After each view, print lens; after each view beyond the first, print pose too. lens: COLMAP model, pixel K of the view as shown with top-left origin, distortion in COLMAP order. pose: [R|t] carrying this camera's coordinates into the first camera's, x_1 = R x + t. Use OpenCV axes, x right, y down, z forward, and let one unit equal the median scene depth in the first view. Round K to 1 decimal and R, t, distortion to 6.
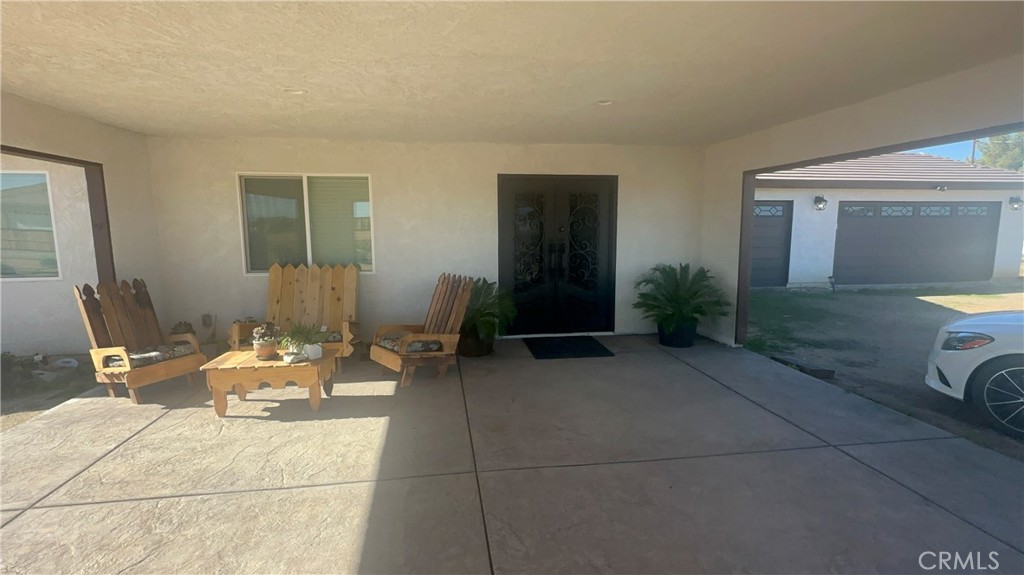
lens RADIAL K [[452.1, 0, 511.3], [0, 452.1, 282.7], [0, 0, 1]] dist [-0.003604, -0.000230]
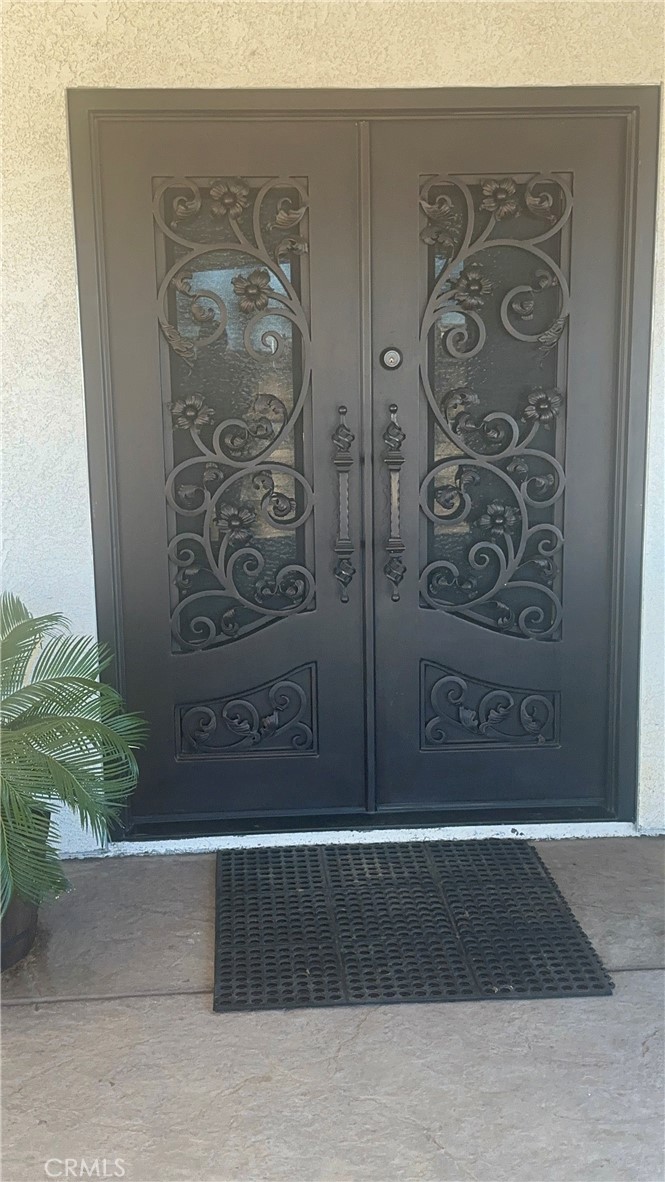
lens RADIAL K [[1349.6, 0, 326.9], [0, 1349.6, 599.6], [0, 0, 1]] dist [0.075288, 0.000000]
pose [[0.997925, 0.002209, -0.064352, 0.129279], [0.002680, 0.997121, 0.075783, -0.054809], [0.064334, -0.075798, 0.995046, 0.366943]]
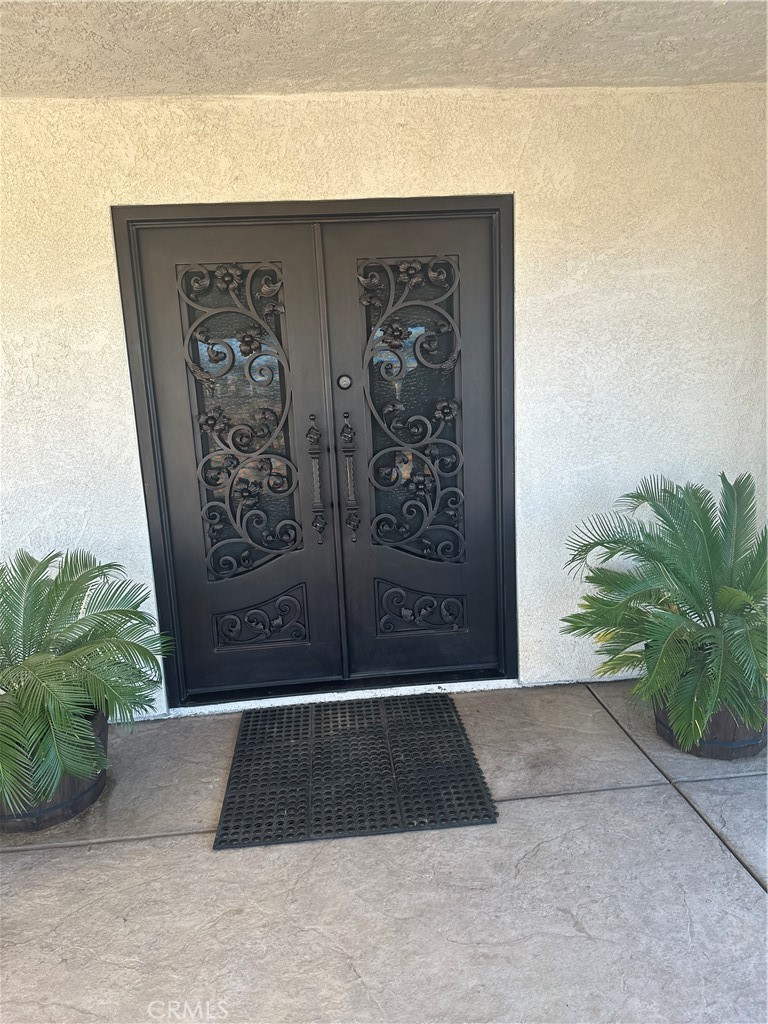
lens RADIAL K [[709.0, 0, 385.5], [0, 709.0, 511.2], [0, 0, 1]] dist [0.048503, -0.040001]
pose [[0.998044, -0.031706, -0.053872, 0.173929], [0.035643, 0.996640, 0.073752, -0.064822], [0.051352, -0.075527, 0.995821, 0.512233]]
